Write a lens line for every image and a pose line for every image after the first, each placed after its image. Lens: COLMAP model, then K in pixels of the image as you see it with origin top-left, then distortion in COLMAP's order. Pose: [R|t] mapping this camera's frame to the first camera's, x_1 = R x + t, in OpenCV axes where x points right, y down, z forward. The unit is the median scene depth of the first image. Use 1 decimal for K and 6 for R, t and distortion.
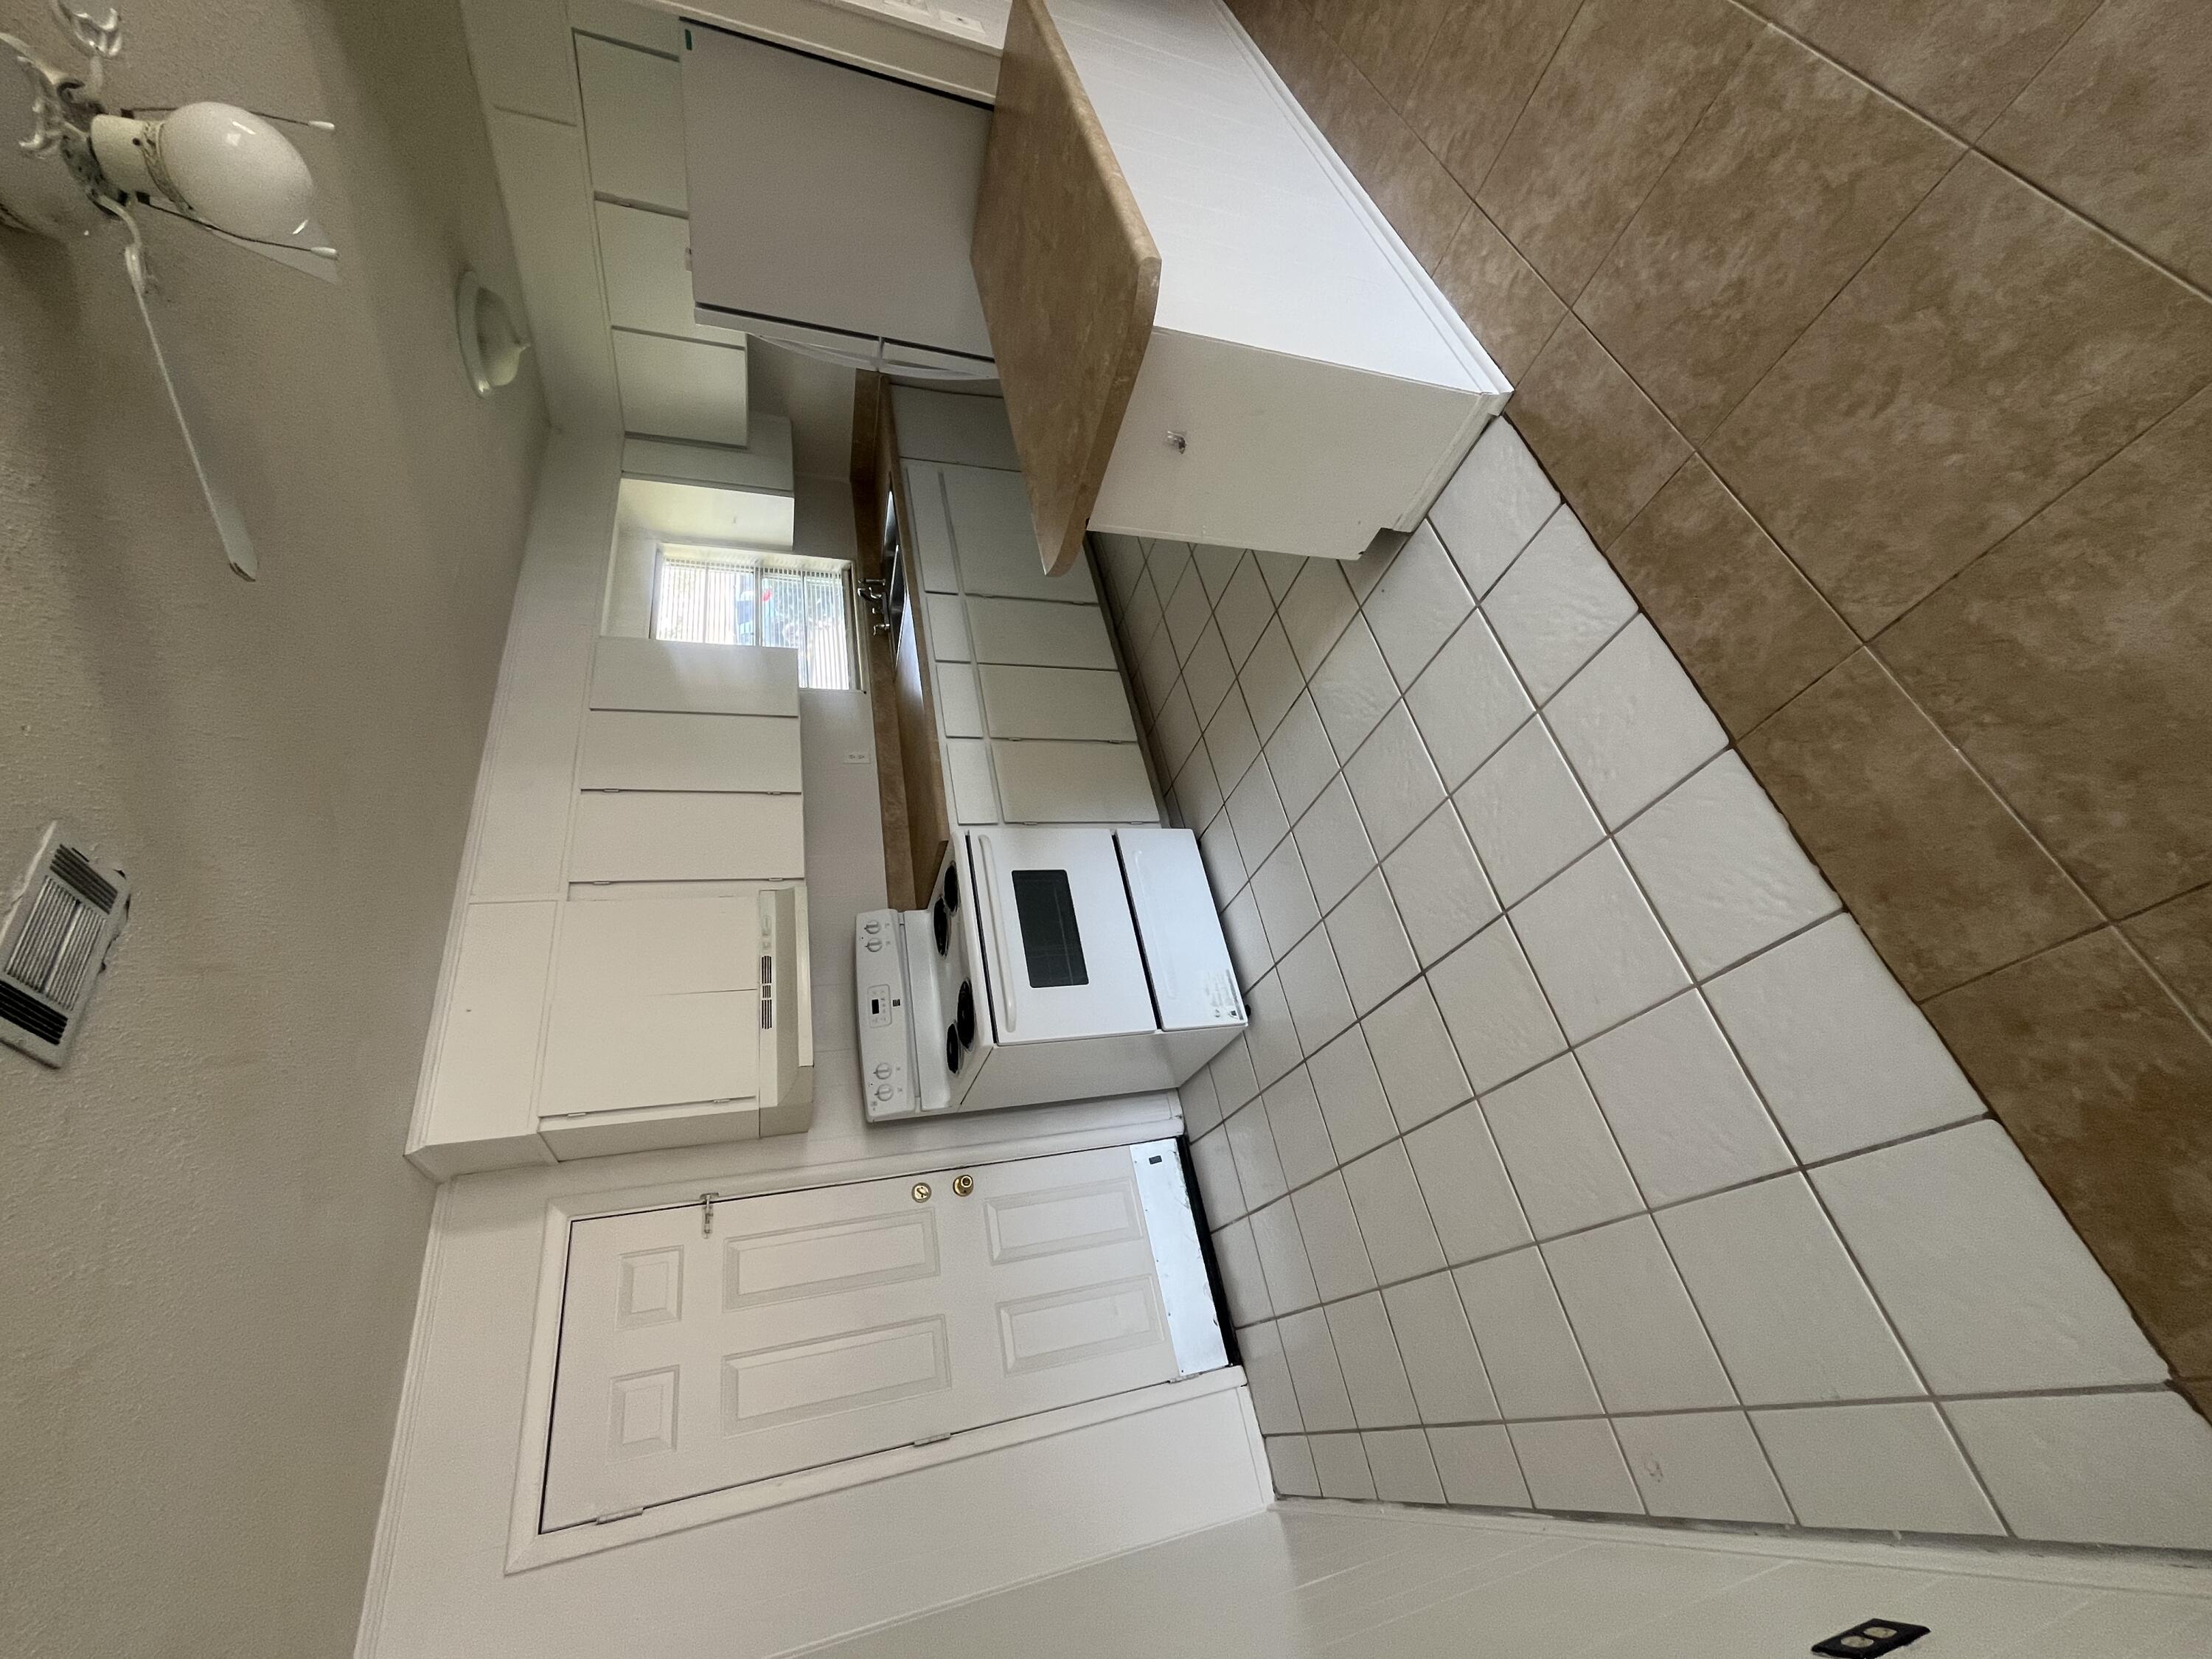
lens RADIAL K [[894.7, 0, 1109.3], [0, 894.7, 825.7], [0, 0, 1]] dist [-0.000534, -0.000525]
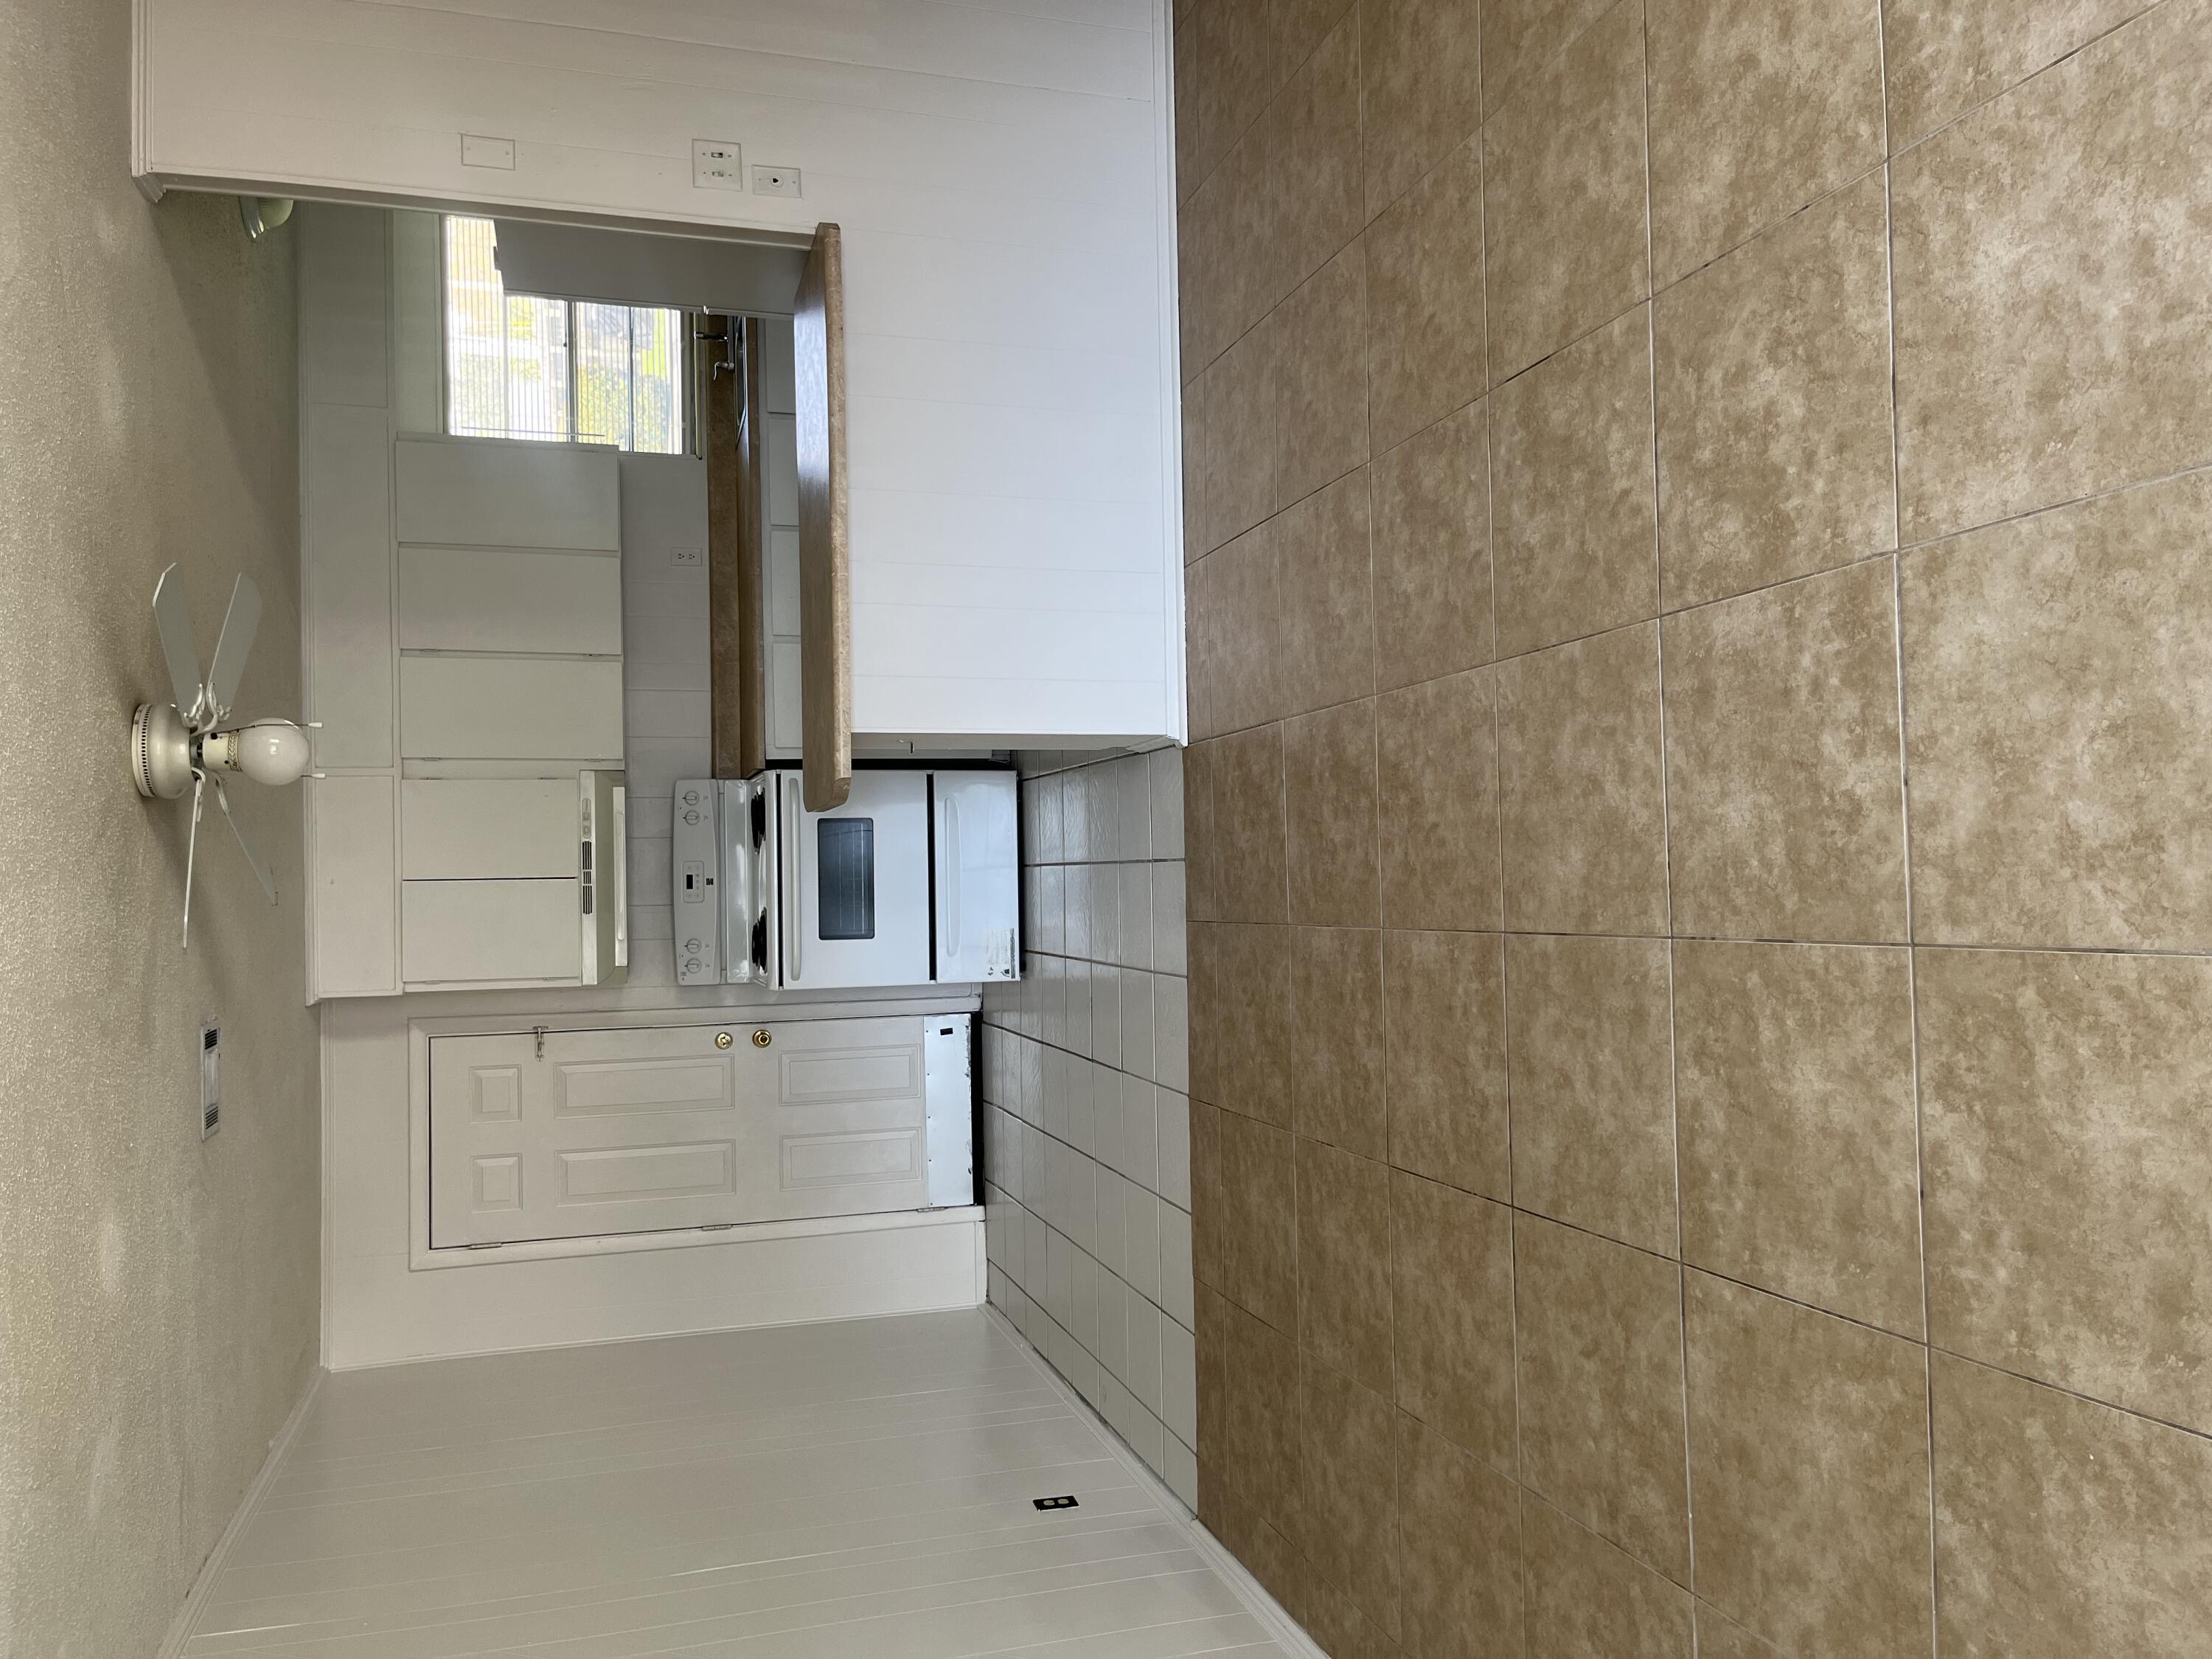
lens RADIAL K [[1670.1, 0, 1101.3], [0, 1670.1, 824.8], [0, 0, 1]] dist [0.070929, -0.097605]
pose [[0.983397, 0.180072, -0.022457, 0.257155], [-0.144533, 0.852055, 0.503104, -0.955046], [0.109730, -0.491505, 0.863934, -0.642659]]
